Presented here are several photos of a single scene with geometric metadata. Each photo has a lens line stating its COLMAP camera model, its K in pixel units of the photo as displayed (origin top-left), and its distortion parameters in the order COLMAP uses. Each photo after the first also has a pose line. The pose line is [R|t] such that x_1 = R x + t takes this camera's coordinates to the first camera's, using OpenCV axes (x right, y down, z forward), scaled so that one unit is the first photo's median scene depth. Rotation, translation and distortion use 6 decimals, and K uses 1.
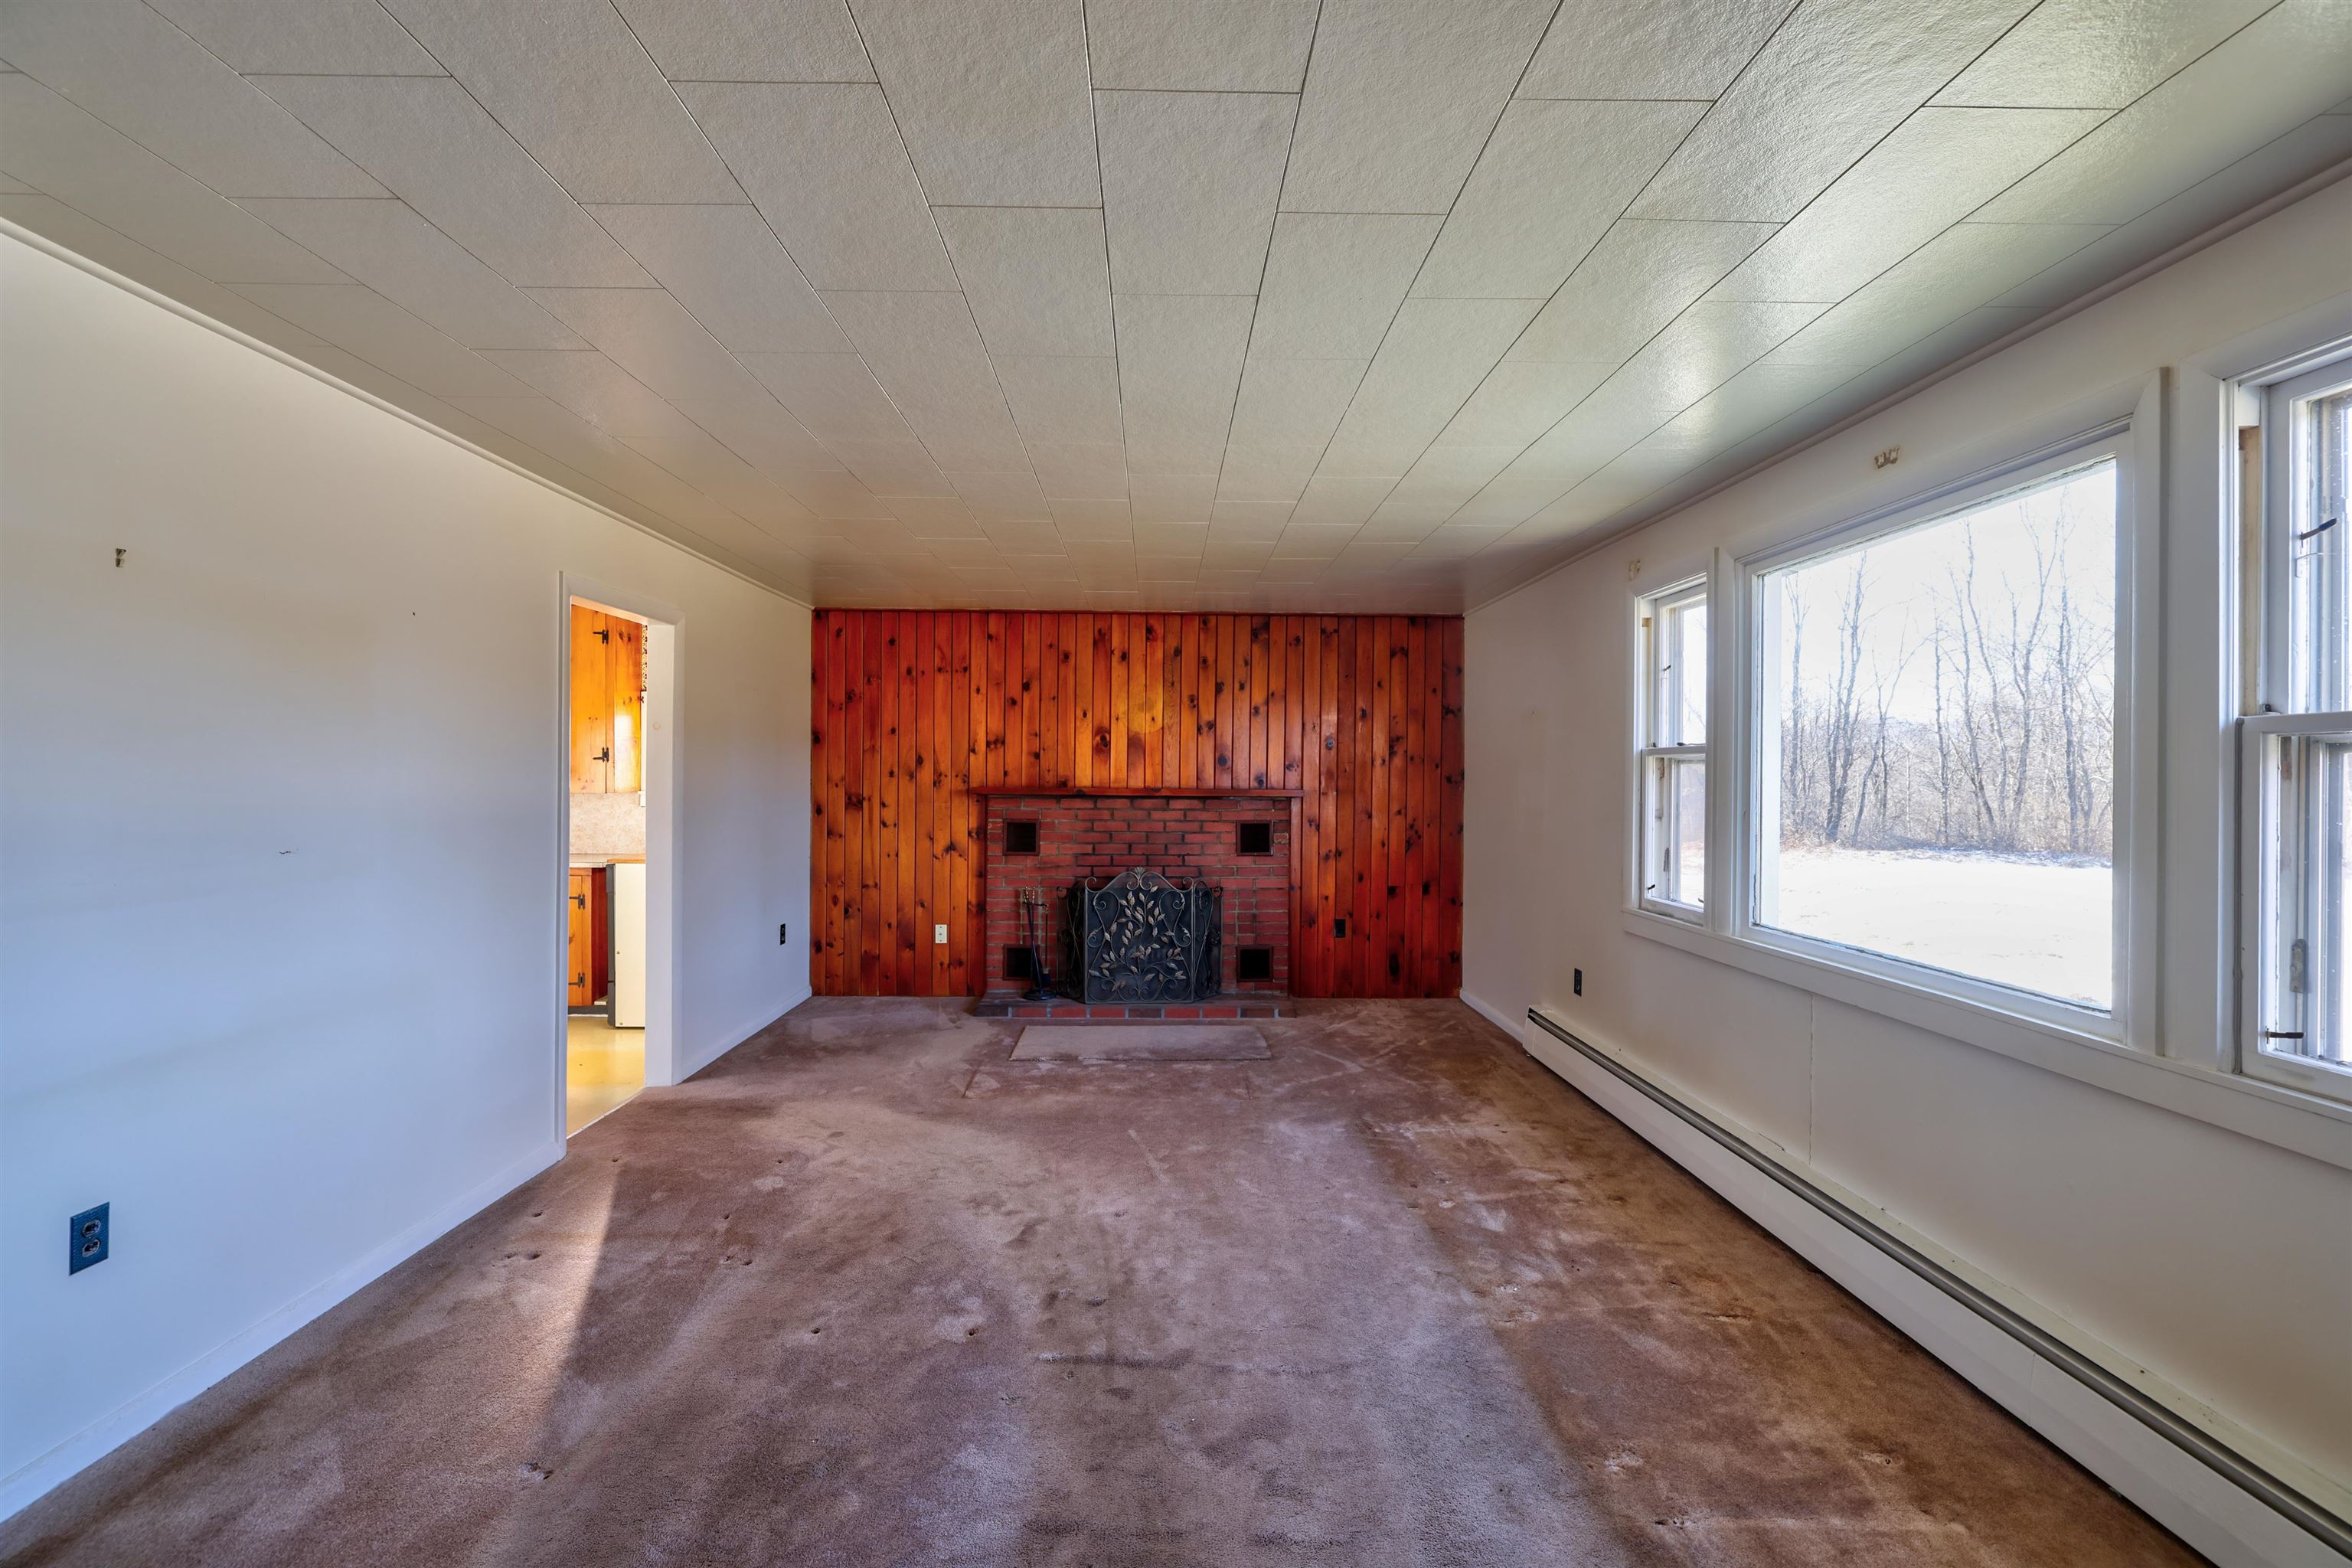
lens RADIAL K [[991.2, 0, 1156.2], [0, 991.2, 777.8], [0, 0, 1]] dist [0.003624, 0.000035]
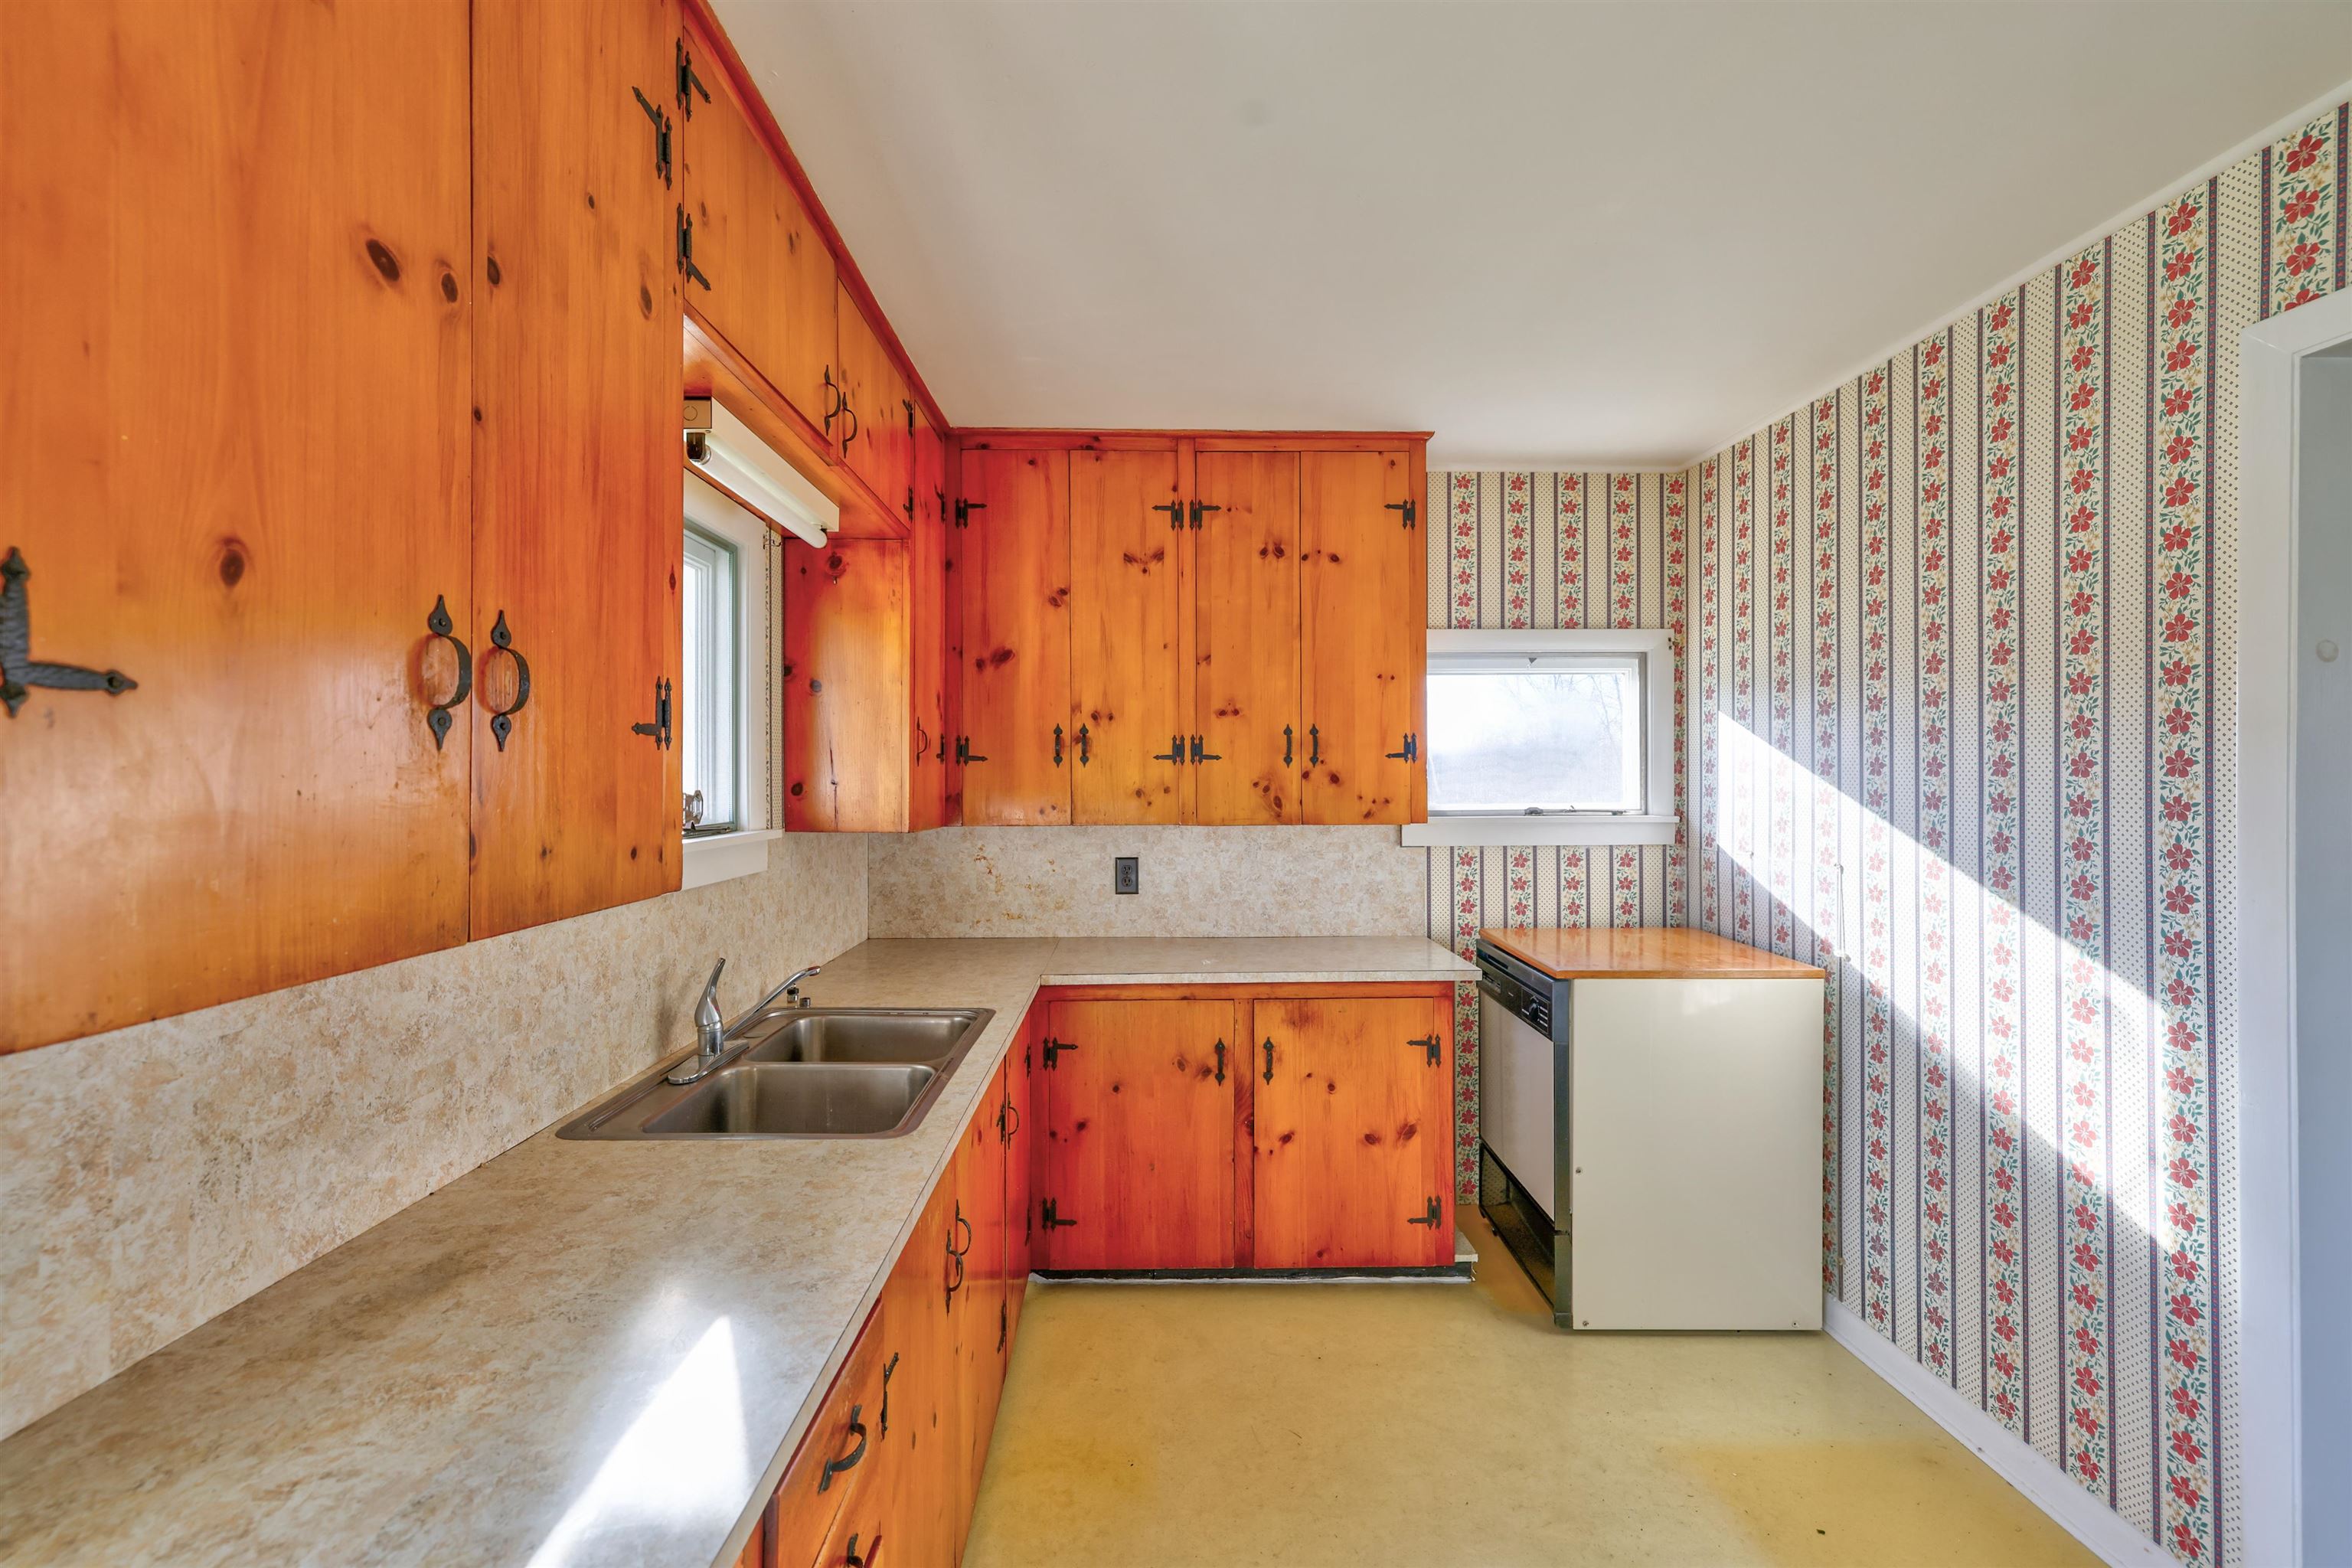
lens RADIAL K [[991.2, 0, 1156.2], [0, 991.2, 777.8], [0, 0, 1]] dist [0.003624, 0.000035]
pose [[0.999852, -0.012069, 0.012259, -0.691148], [0.012100, 0.999924, -0.002436, -0.008575], [-0.012229, 0.002584, 0.999922, 0.497740]]
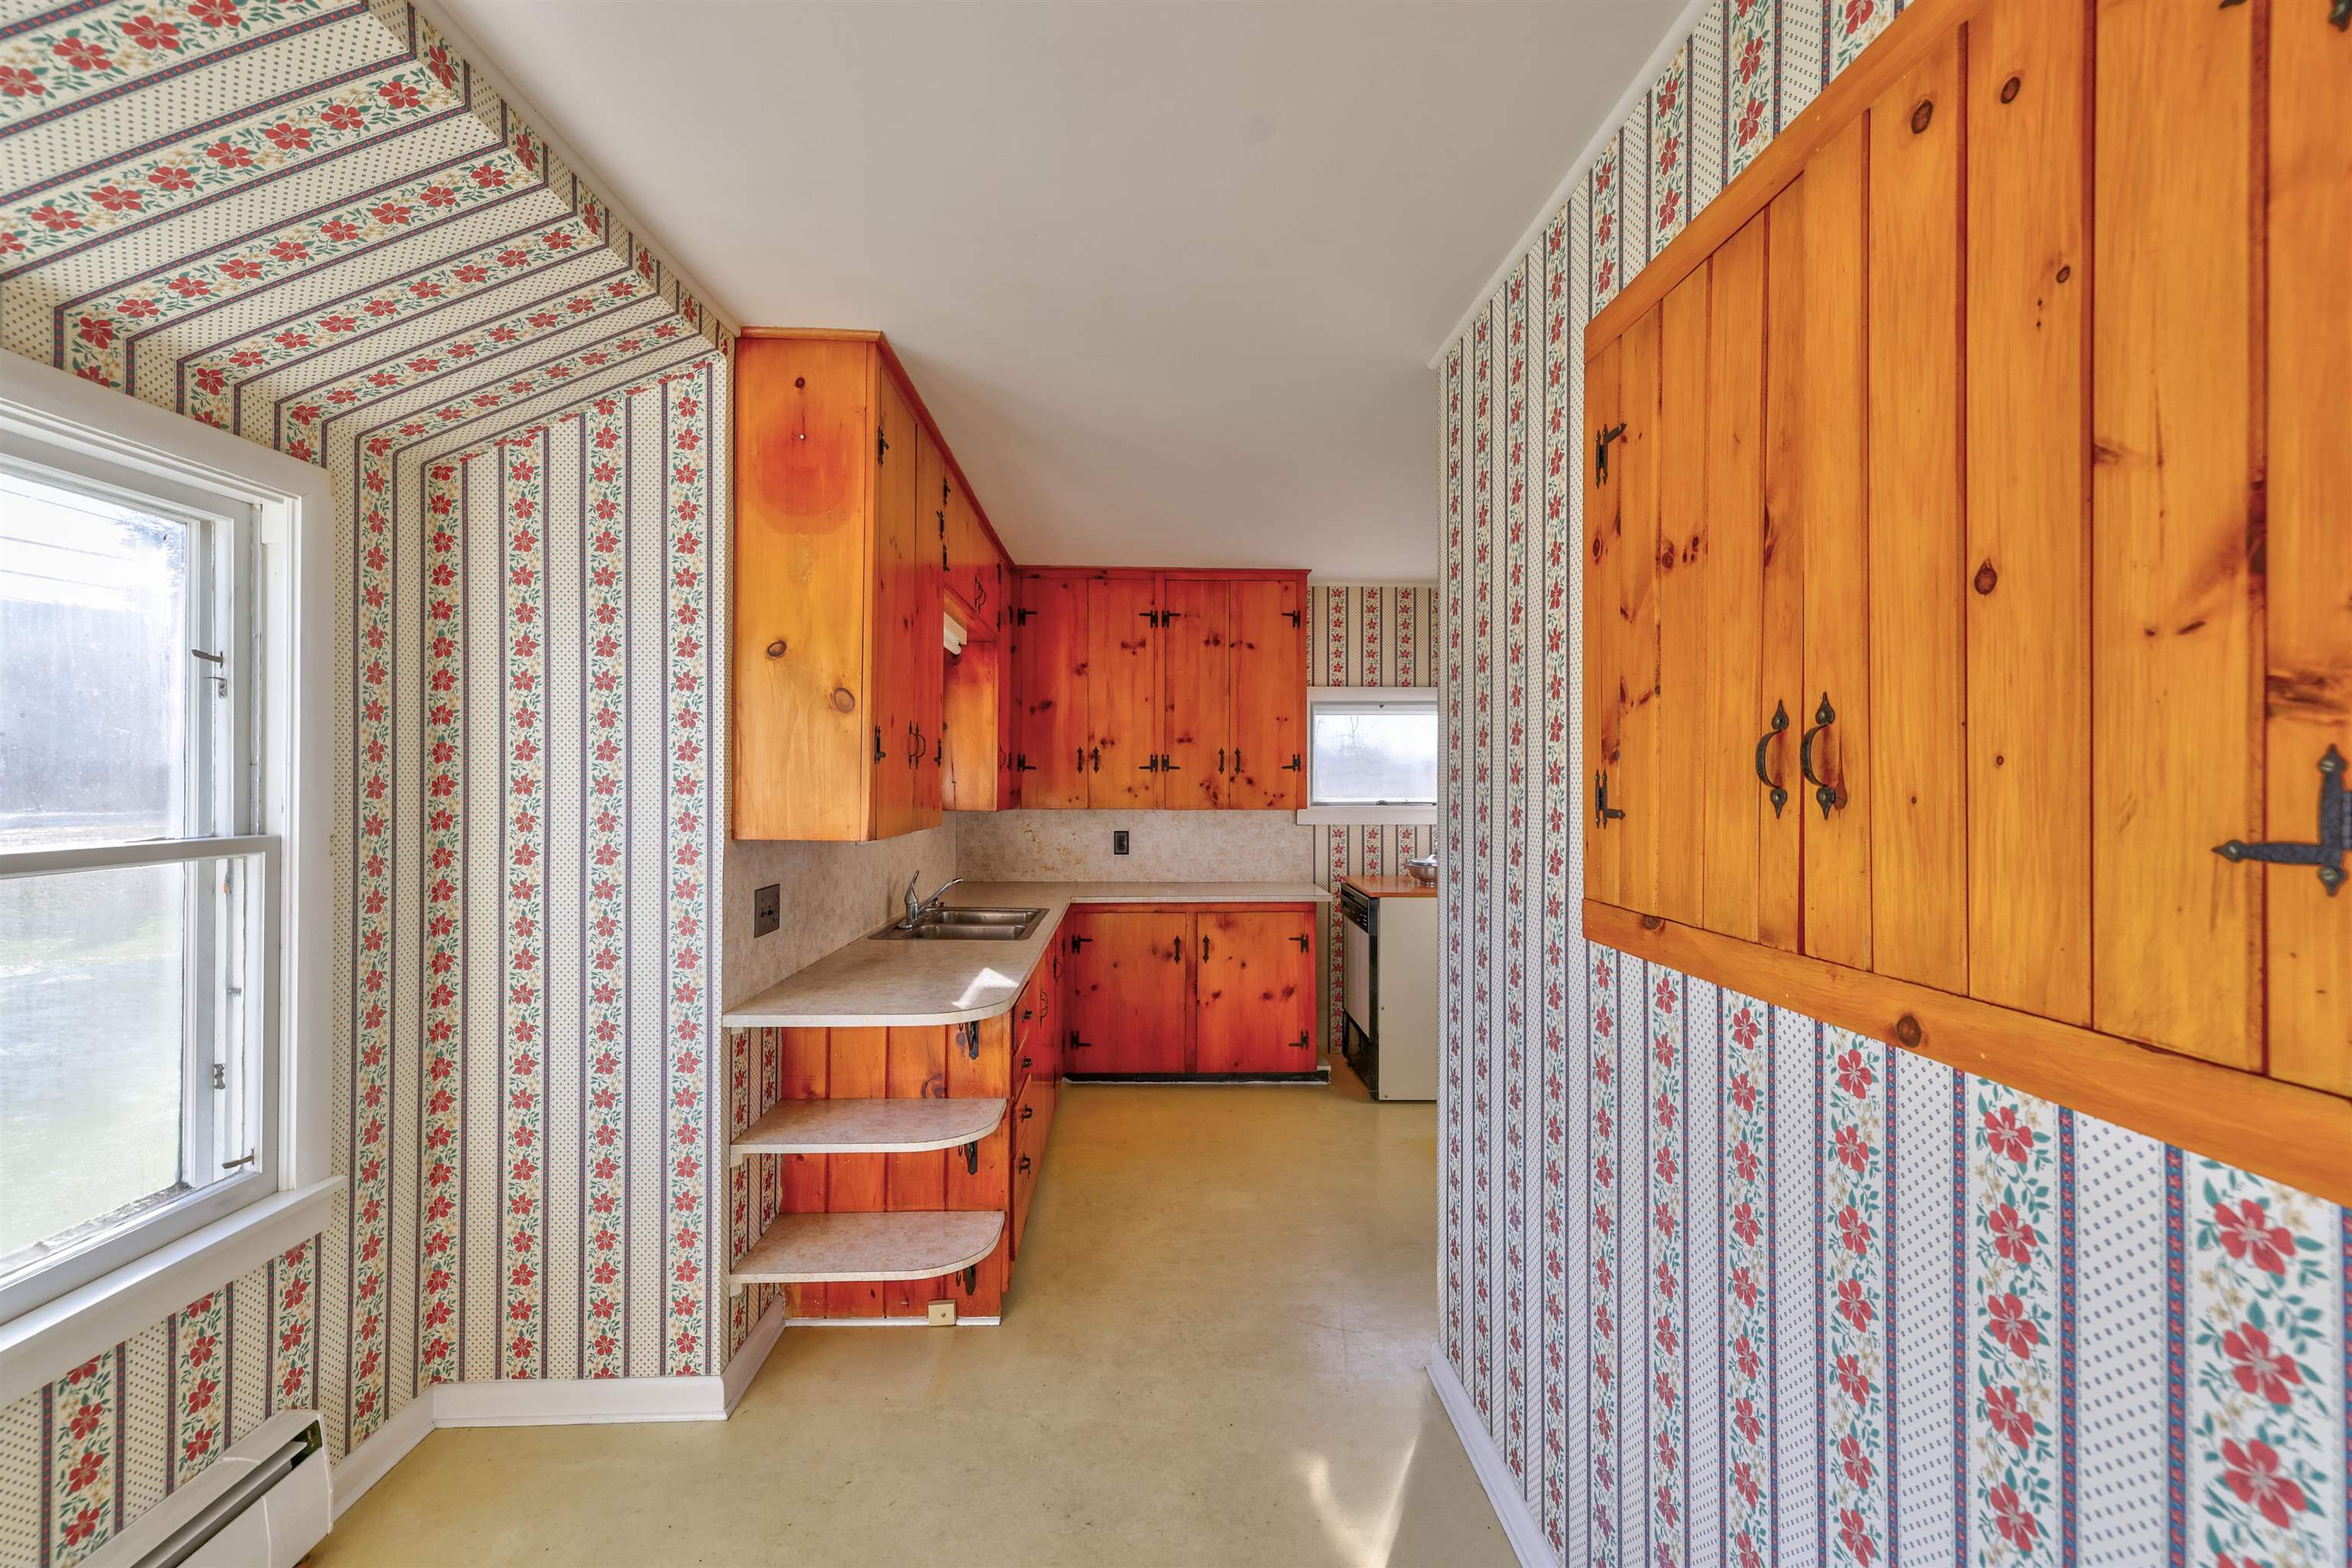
lens RADIAL K [[991.2, 0, 1156.2], [0, 991.2, 777.8], [0, 0, 1]] dist [0.003624, 0.000035]
pose [[0.999665, -0.006574, 0.025039, -0.692338], [0.006718, 0.999961, -0.005661, -0.007092], [-0.025001, 0.005828, 0.999670, 0.182914]]
